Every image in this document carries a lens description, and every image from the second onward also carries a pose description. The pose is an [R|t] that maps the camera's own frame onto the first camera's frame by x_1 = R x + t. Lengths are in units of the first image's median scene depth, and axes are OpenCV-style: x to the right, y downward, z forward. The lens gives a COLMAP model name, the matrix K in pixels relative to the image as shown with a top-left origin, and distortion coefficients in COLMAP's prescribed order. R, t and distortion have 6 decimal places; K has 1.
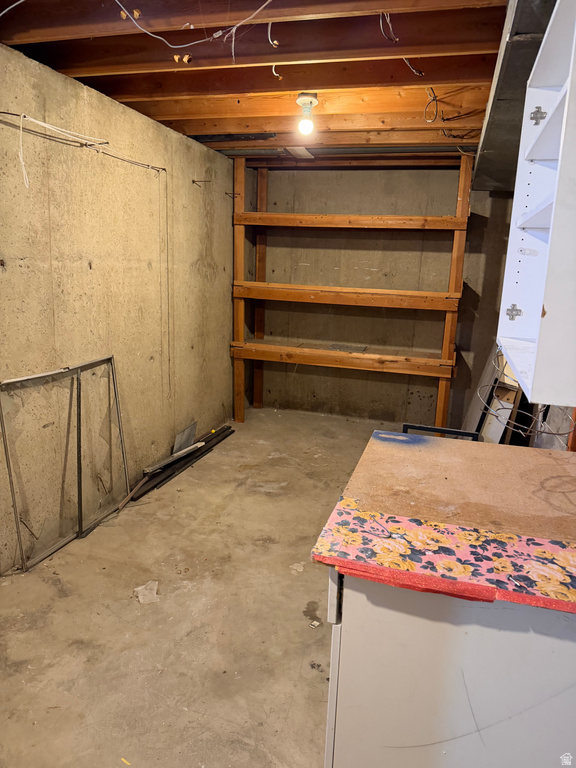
lens RADIAL K [[542.6, 0, 286.4], [0, 542.6, 385.7], [0, 0, 1]] dist [0.020449, -0.030911]
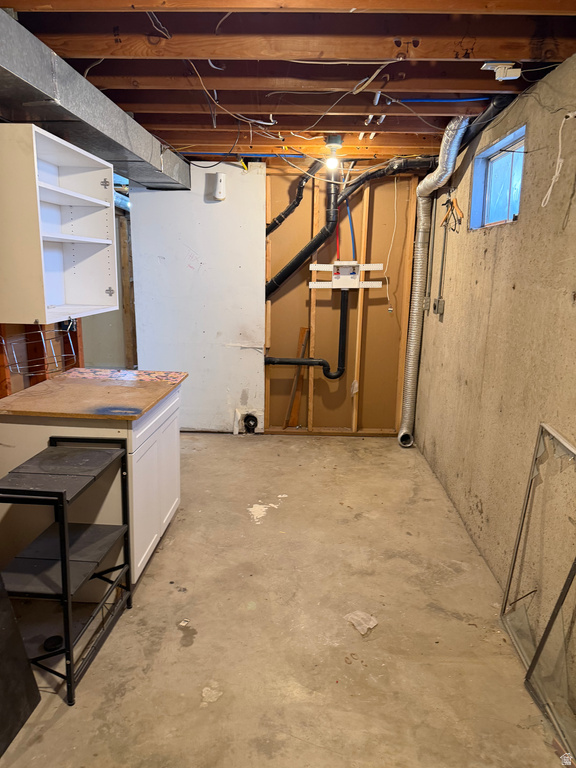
lens RADIAL K [[542.6, 0, 286.4], [0, 542.6, 379.8], [0, 0, 1]] dist [0.020449, -0.030911]
pose [[-0.967684, -0.007463, -0.252055, 0.129715], [-0.110474, 0.911079, 0.397152, -0.411089], [0.226678, 0.412163, -0.882462, 1.791038]]
